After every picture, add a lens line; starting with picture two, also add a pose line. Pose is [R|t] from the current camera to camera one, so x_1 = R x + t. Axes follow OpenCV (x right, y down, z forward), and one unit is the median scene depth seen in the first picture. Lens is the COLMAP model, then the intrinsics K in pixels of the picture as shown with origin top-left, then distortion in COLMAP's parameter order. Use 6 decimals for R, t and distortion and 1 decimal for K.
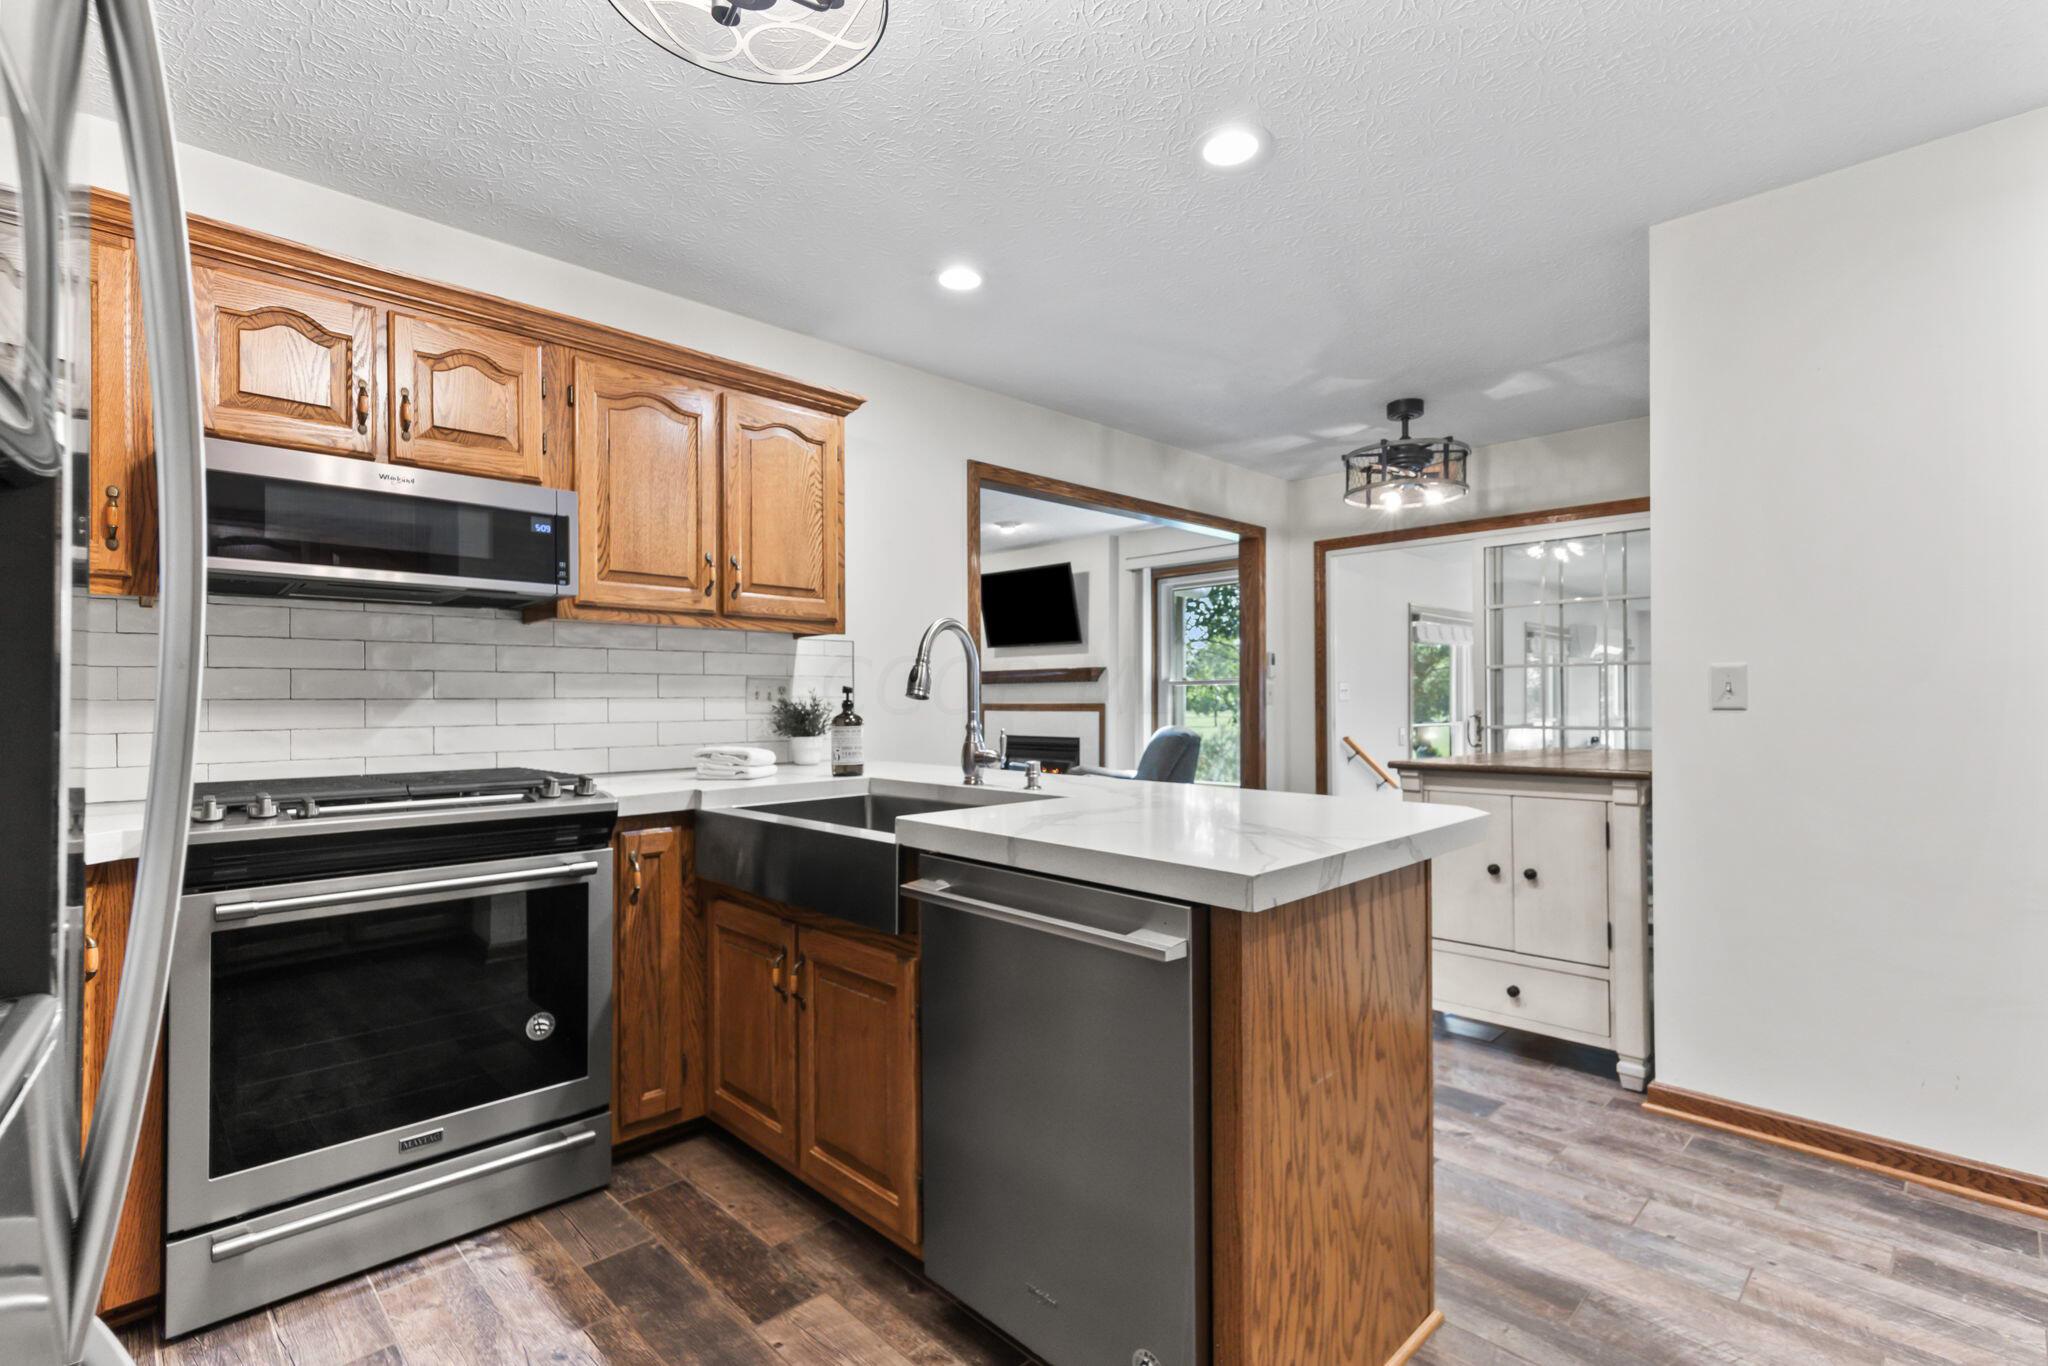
lens RADIAL K [[951.0, 0, 1024.0], [0, 951.0, 683.0], [0, 0, 1]] dist [0.021263, -0.000073]
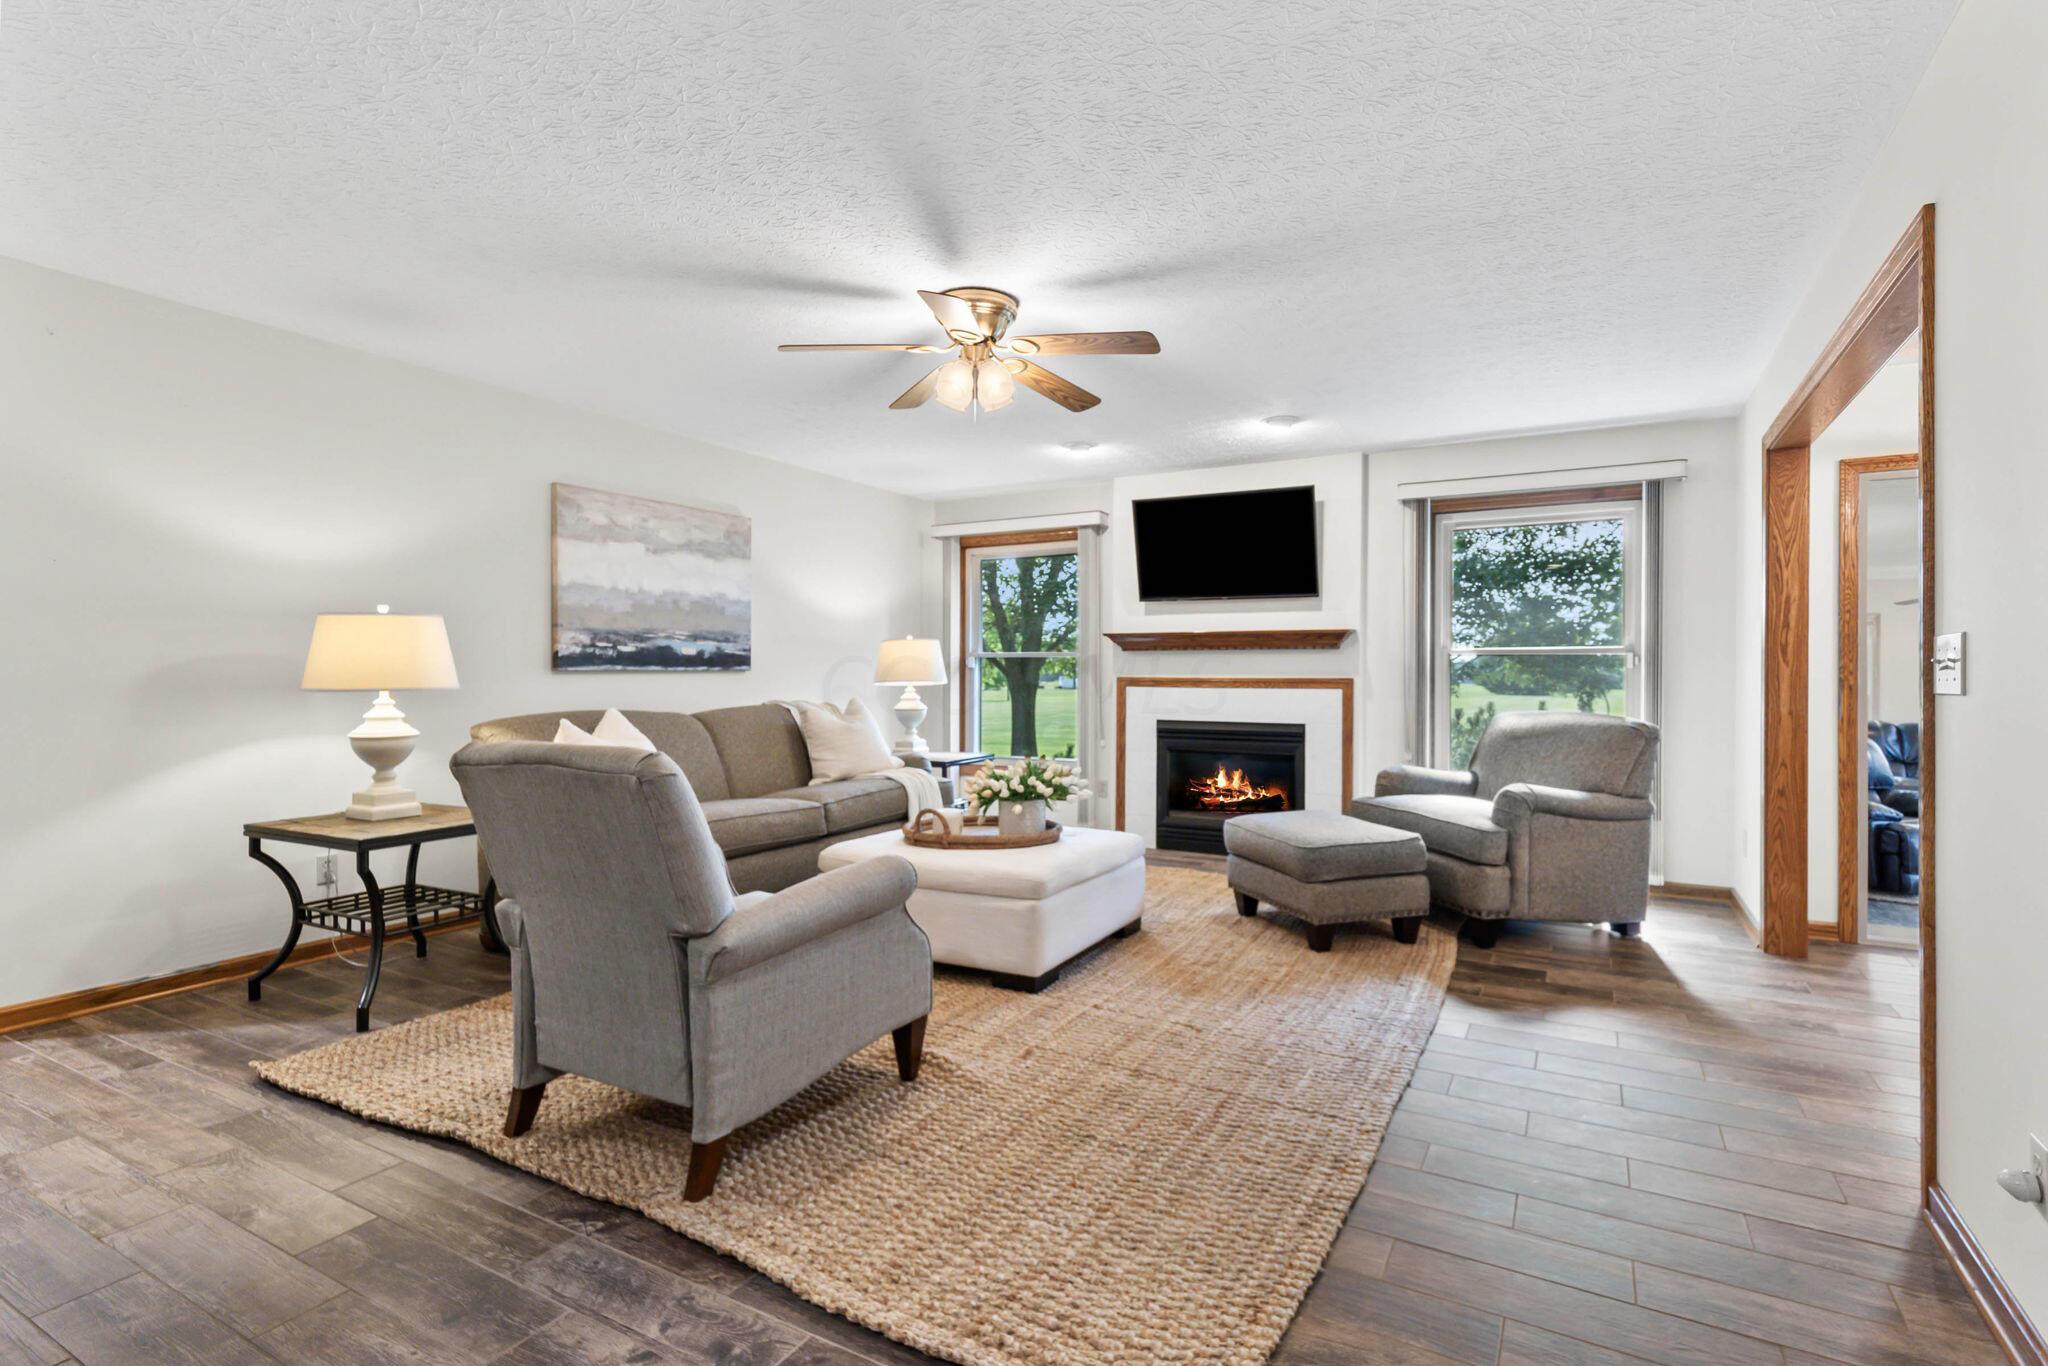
lens RADIAL K [[951.0, 0, 1024.0], [0, 951.0, 683.0], [0, 0, 1]] dist [0.021263, -0.000073]
pose [[0.957833, 0.003746, 0.287302, -0.955086], [-0.010968, 0.999663, 0.023532, 0.026977], [-0.287117, -0.025691, 0.957551, 0.909614]]
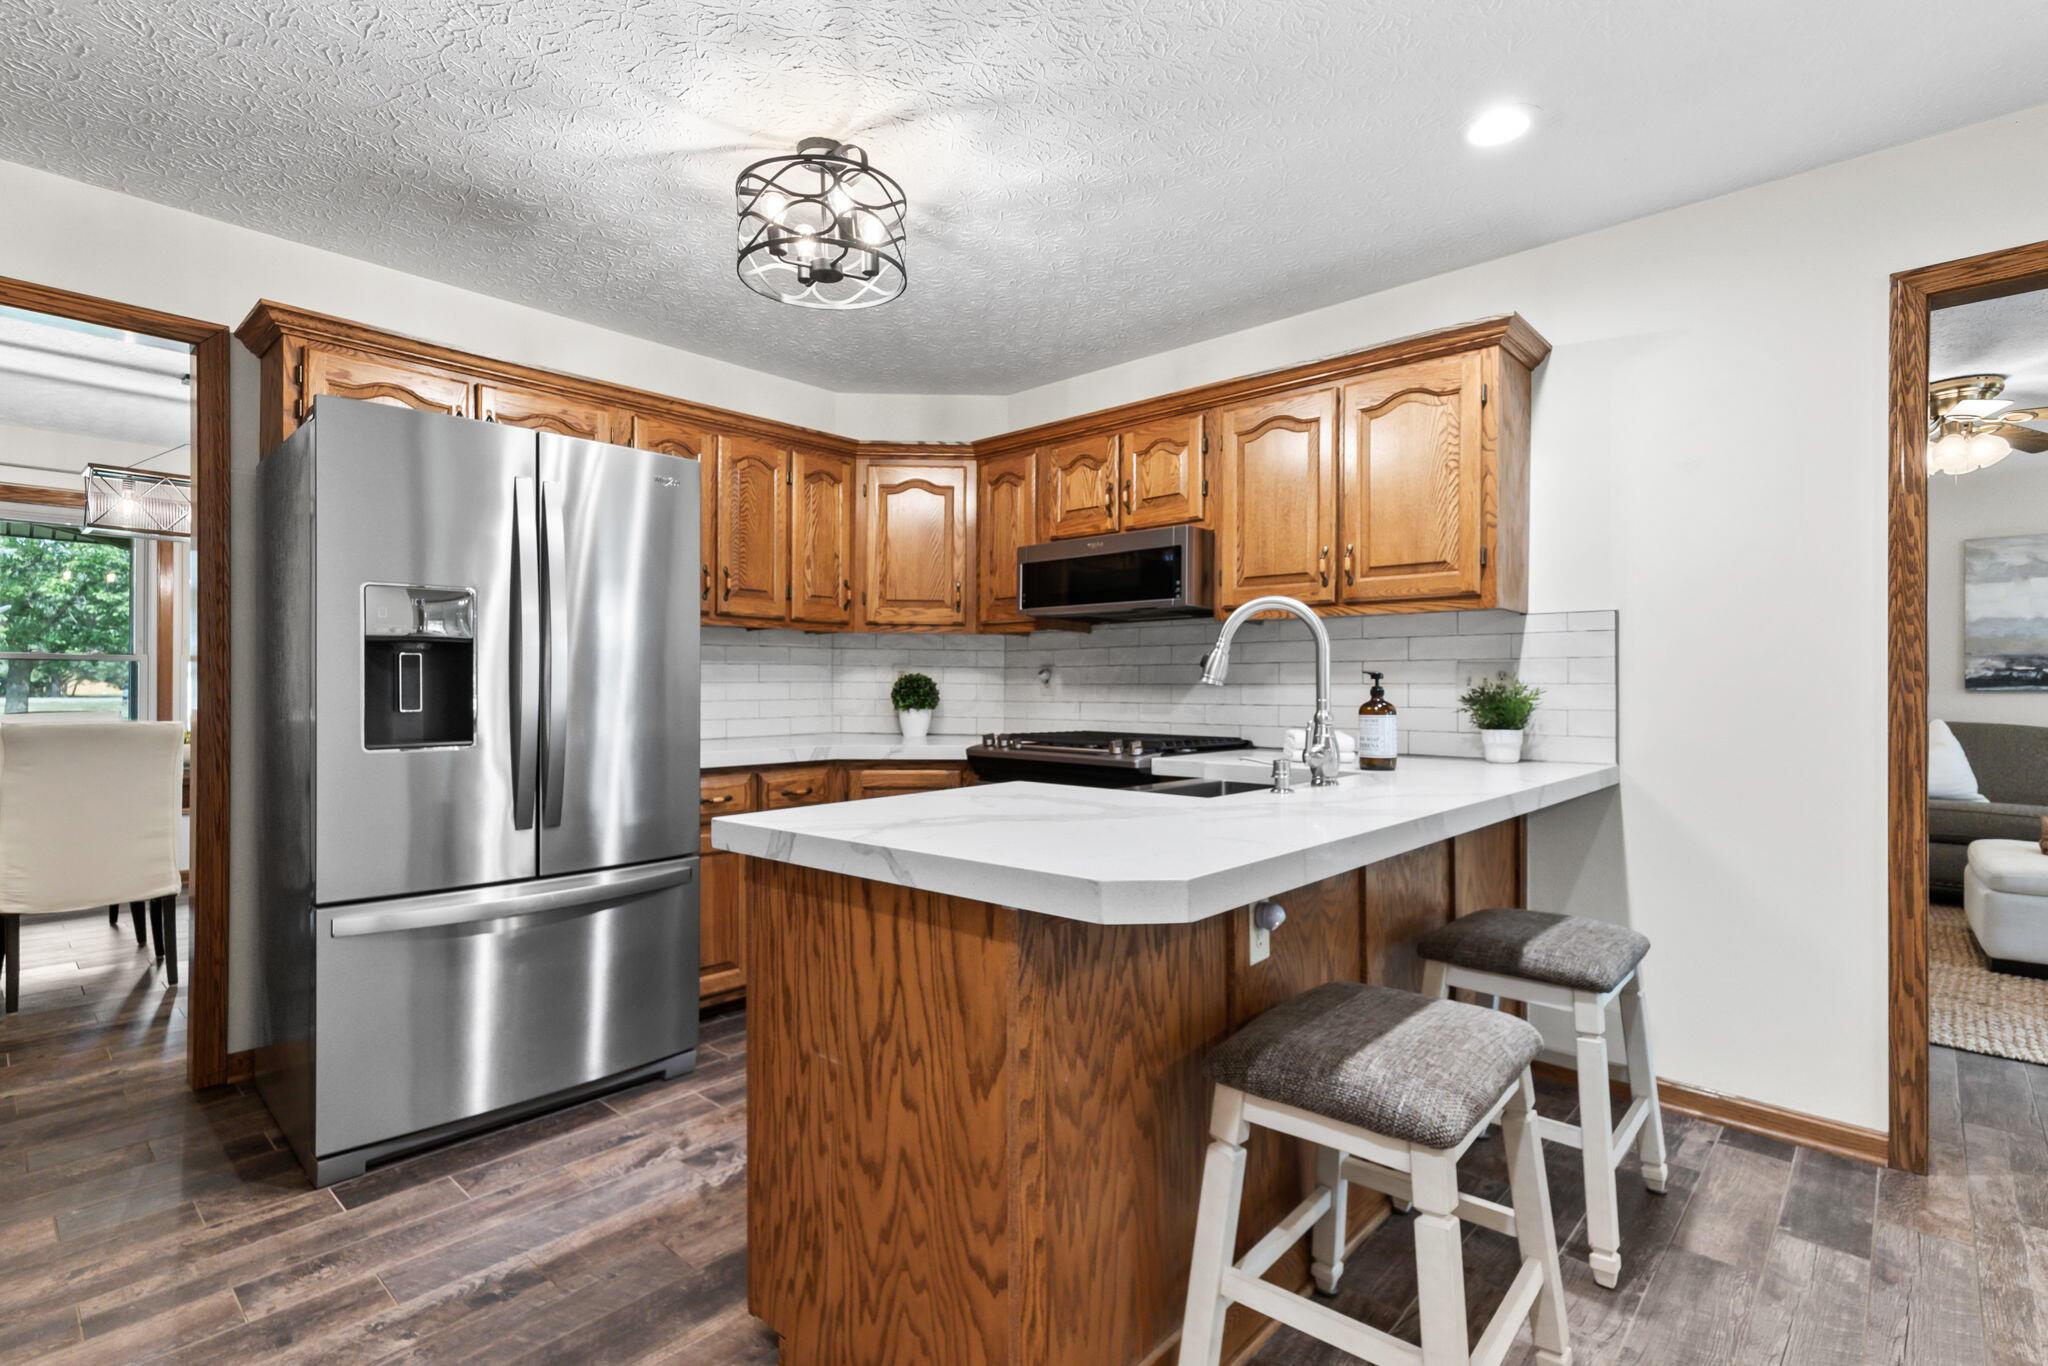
lens RADIAL K [[951.0, 0, 1024.0], [0, 951.0, 683.0], [0, 0, 1]] dist [0.021263, -0.000073]
pose [[0.055396, -0.000041, -0.998464, 0.683629], [0.013015, 0.999915, 0.000681, 0.009604], [0.998380, -0.013032, 0.055392, 0.592860]]
